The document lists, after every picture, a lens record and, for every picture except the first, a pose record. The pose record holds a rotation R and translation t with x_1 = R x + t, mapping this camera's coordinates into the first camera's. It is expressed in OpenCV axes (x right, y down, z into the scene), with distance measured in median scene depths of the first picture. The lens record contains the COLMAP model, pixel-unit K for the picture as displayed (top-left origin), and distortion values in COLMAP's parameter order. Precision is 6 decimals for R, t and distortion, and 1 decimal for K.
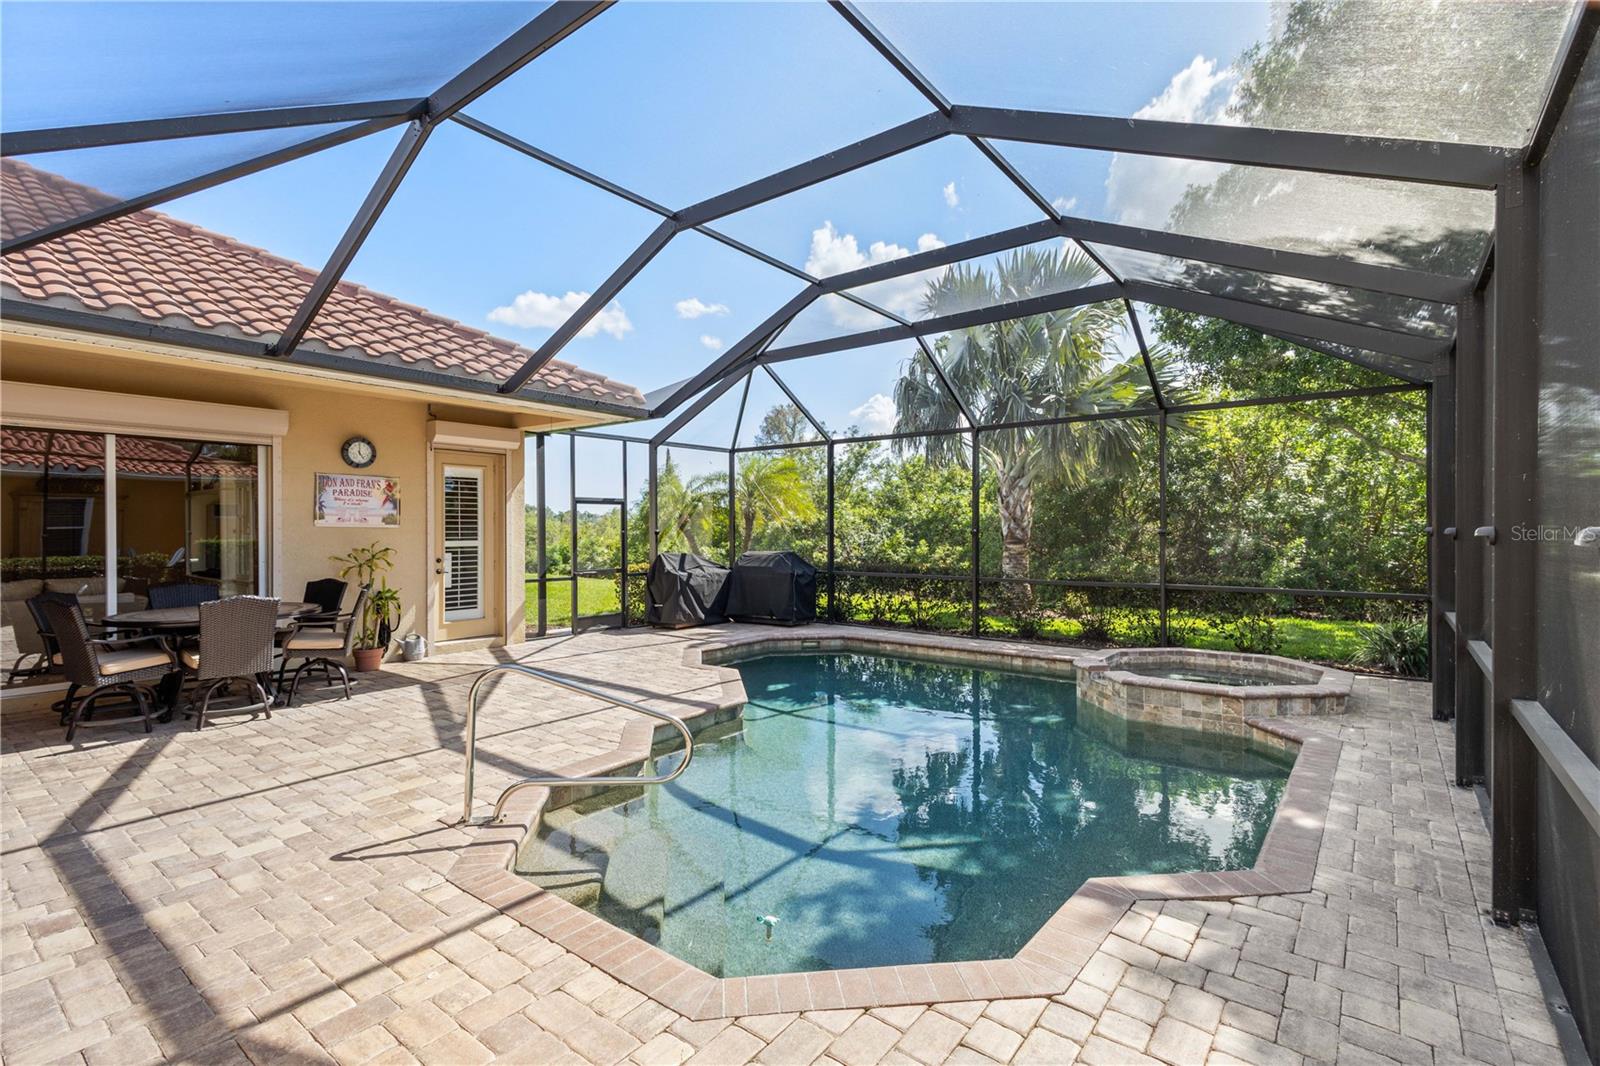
lens RADIAL K [[741.9, 0, 815.2], [0, 741.9, 511.9], [0, 0, 1]] dist [0.016436, -0.003226]
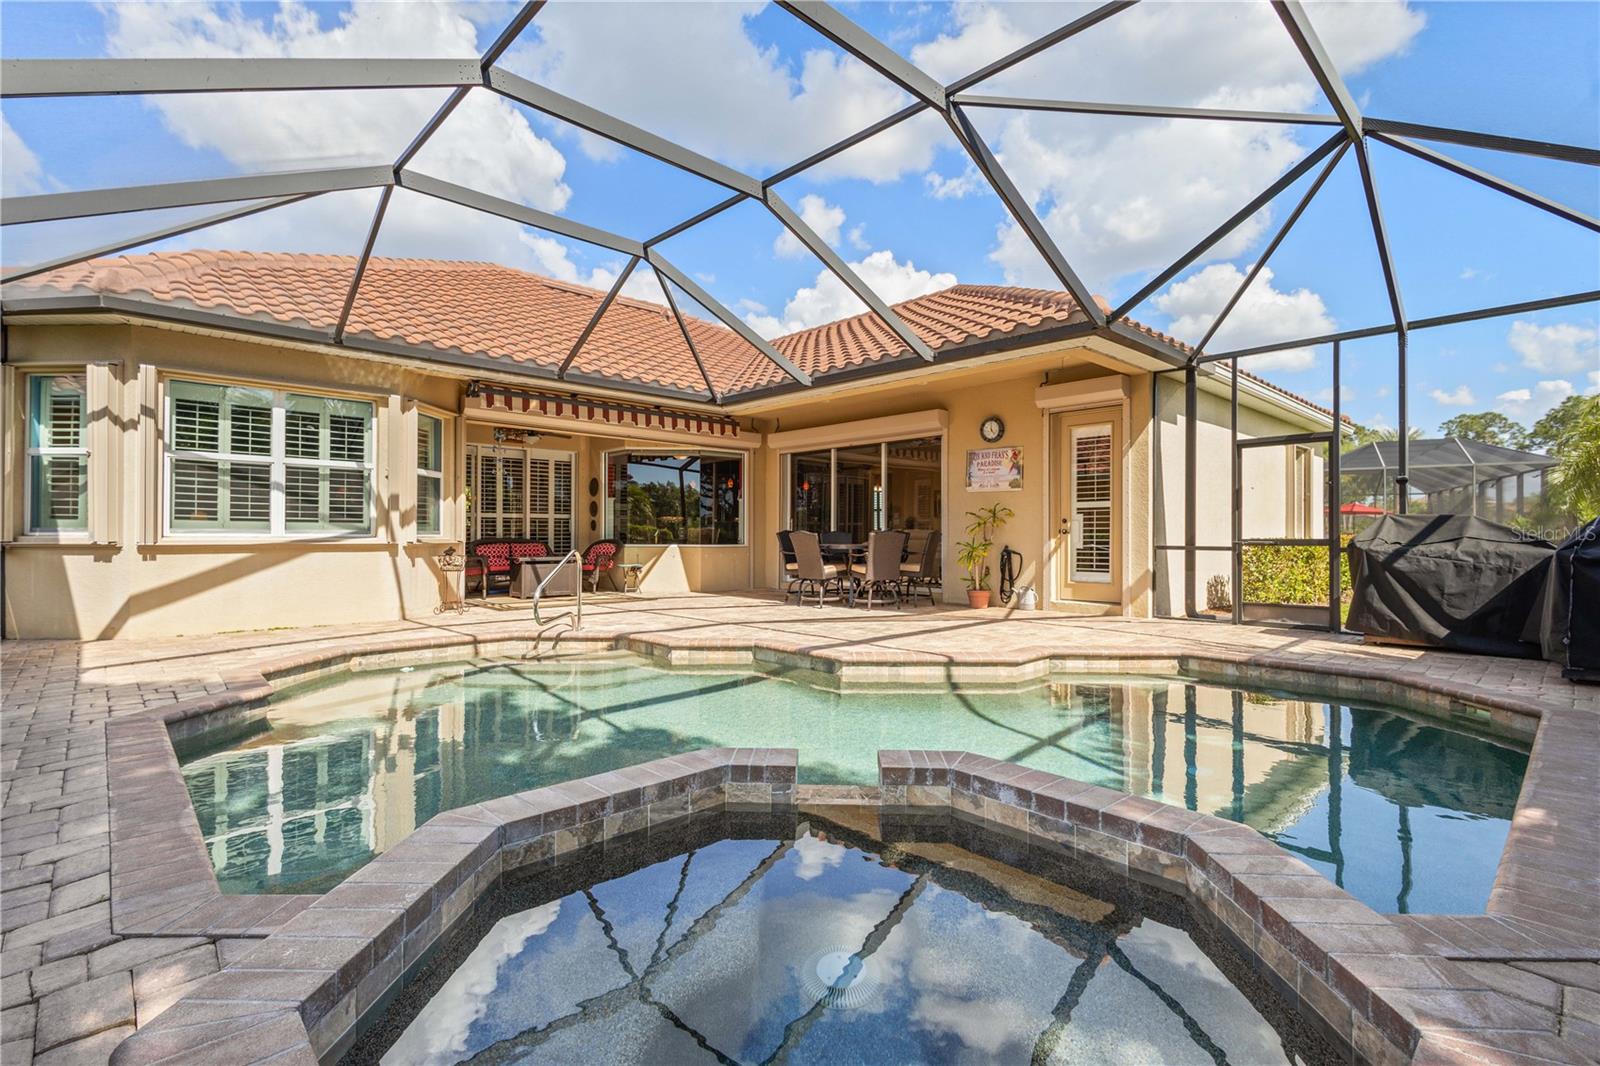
lens RADIAL K [[744.3, 0, 802.5], [0, 744.3, 536.1], [0, 0, 1]] dist [0.014505, -0.003577]
pose [[-0.148399, 0.000923, -0.988927, 0.622097], [0.021023, 0.999777, -0.002222, 0.088563], [0.988704, -0.021120, -0.148385, 0.874214]]
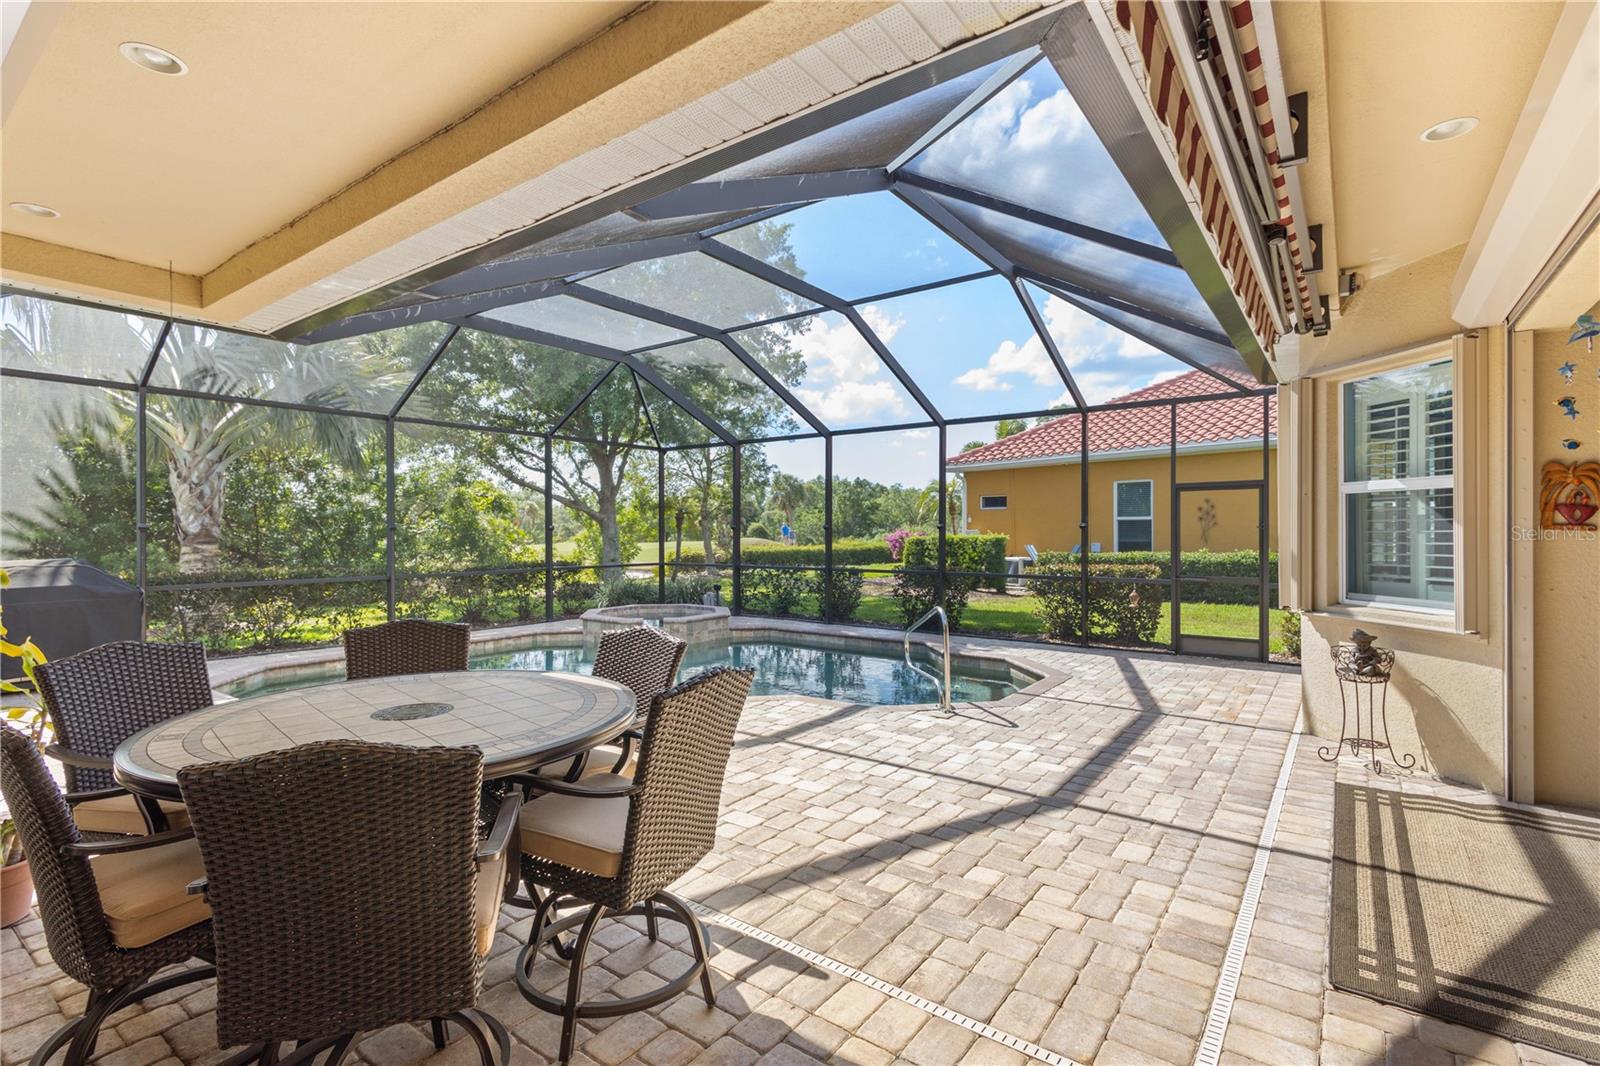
lens RADIAL K [[744.3, 0, 798.2], [0, 744.3, 526.6], [0, 0, 1]] dist [0.014505, -0.003577]
pose [[-0.032352, 0.010758, 0.999419, -0.927009], [-0.024940, 0.999622, -0.011568, 0.029673], [-0.999165, -0.025299, -0.032072, 0.639650]]
